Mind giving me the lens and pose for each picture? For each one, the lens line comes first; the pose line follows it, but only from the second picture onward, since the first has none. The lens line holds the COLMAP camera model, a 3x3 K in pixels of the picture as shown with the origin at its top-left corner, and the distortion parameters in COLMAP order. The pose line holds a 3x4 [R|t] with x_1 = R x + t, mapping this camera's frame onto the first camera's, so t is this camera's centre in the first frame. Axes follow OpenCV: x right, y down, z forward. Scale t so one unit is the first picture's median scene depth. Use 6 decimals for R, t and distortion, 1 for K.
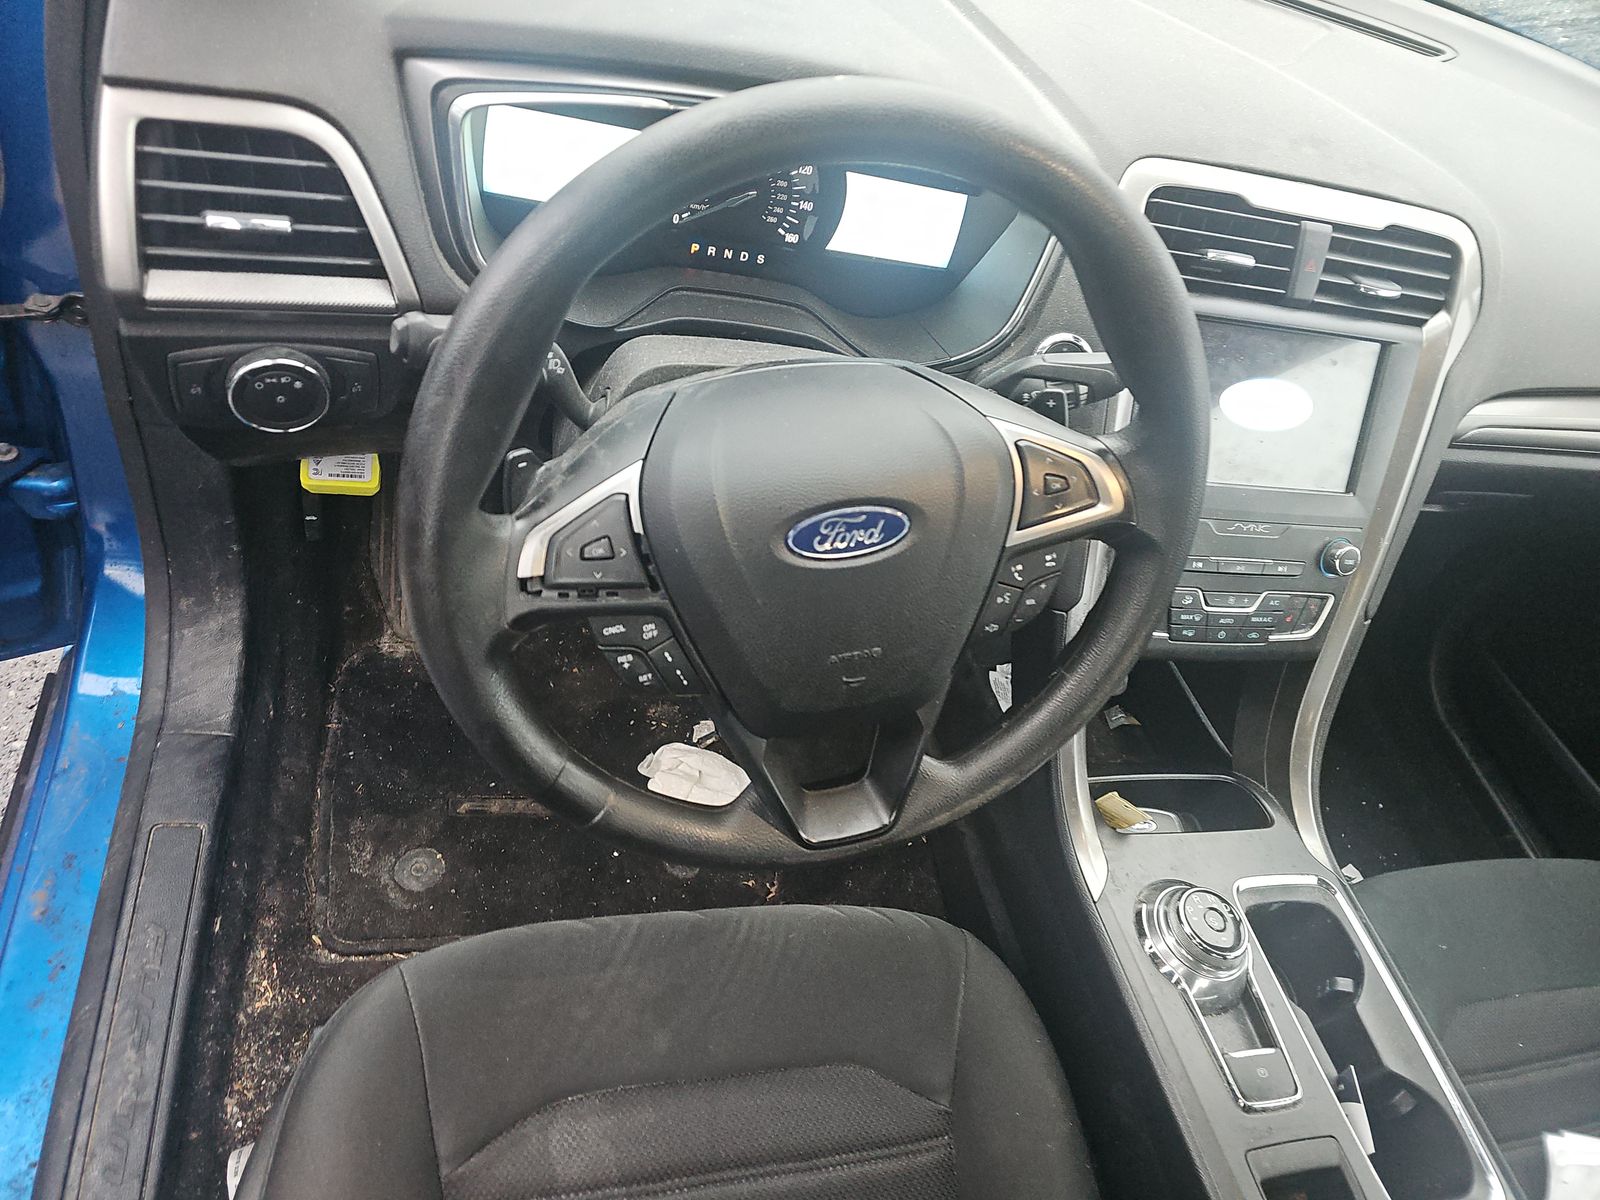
lens RADIAL K [[1061.3, 0, 785.1], [0, 1061.3, 602.1], [0, 0, 1]] dist [0.038266, 0.000303]
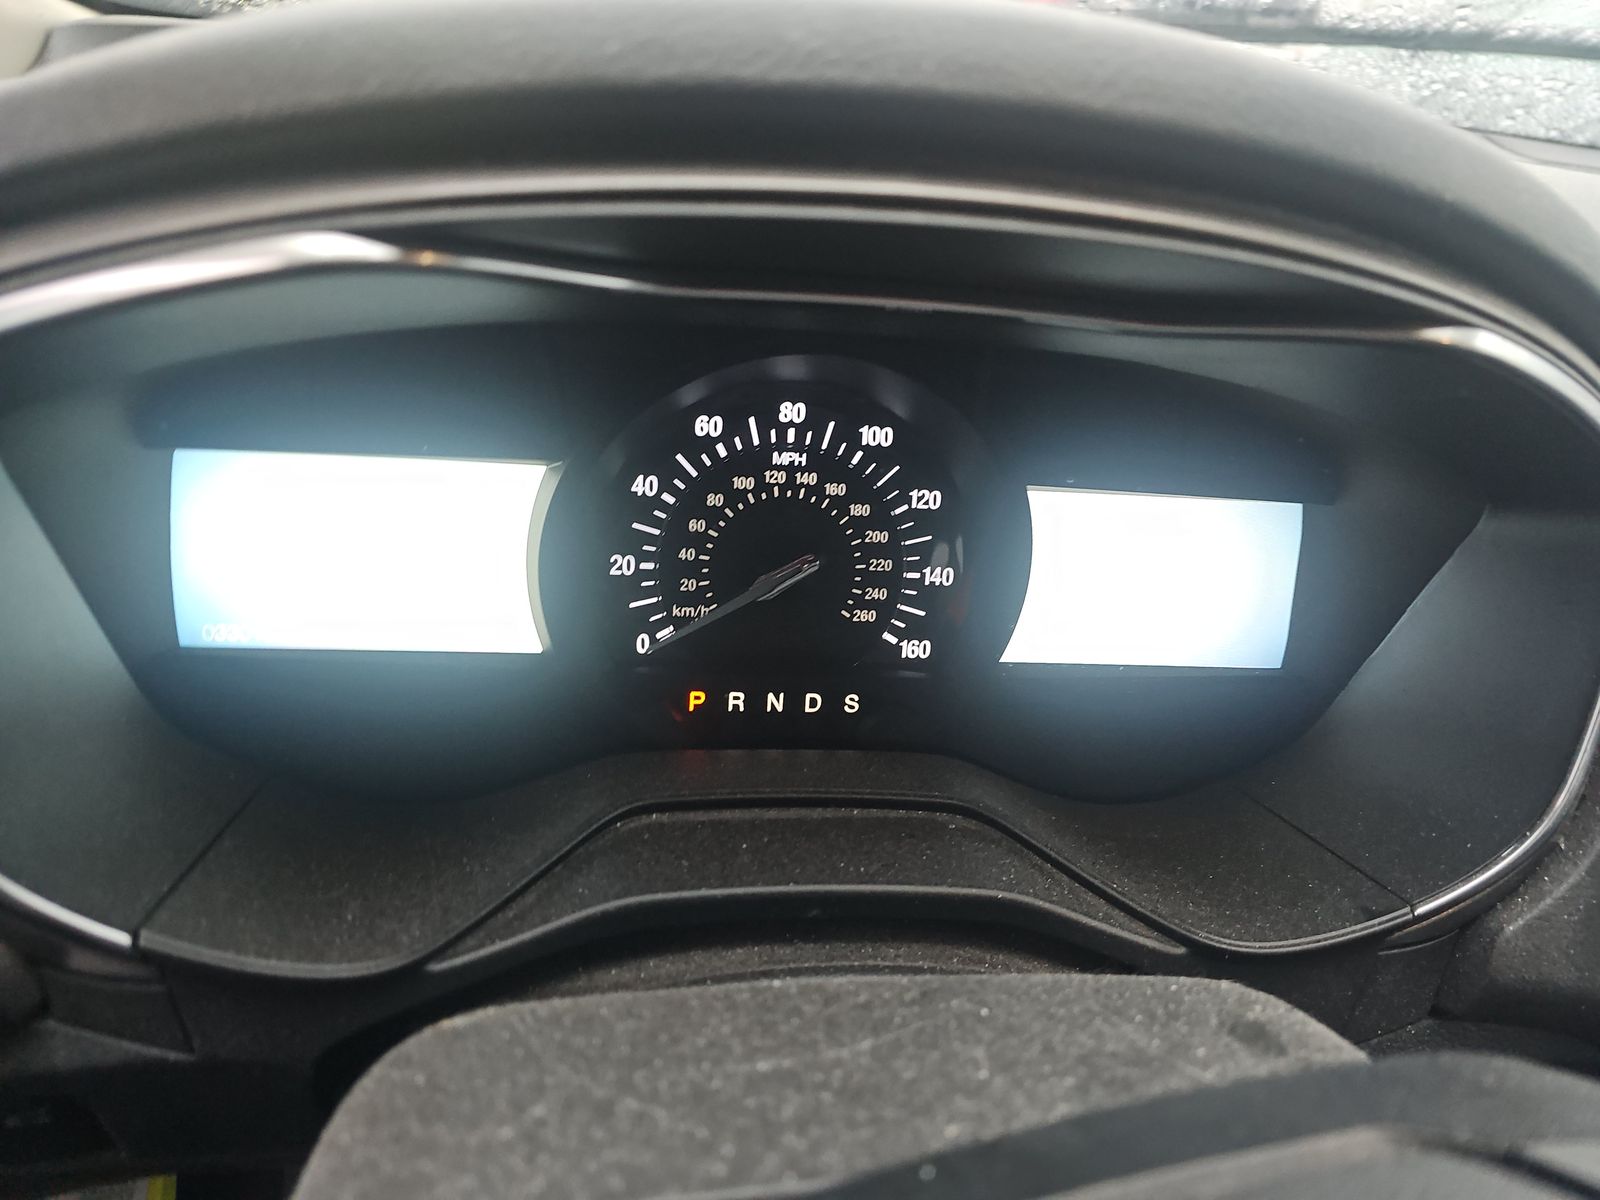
lens RADIAL K [[1061.3, 0, 794.7], [0, 1061.3, 597.0], [0, 0, 1]] dist [0.038266, 0.000303]
pose [[0.983647, -0.138873, -0.114683, 0.010325], [0.084658, 0.918538, -0.386162, -0.200268], [0.158968, 0.370138, 0.915274, 0.594457]]
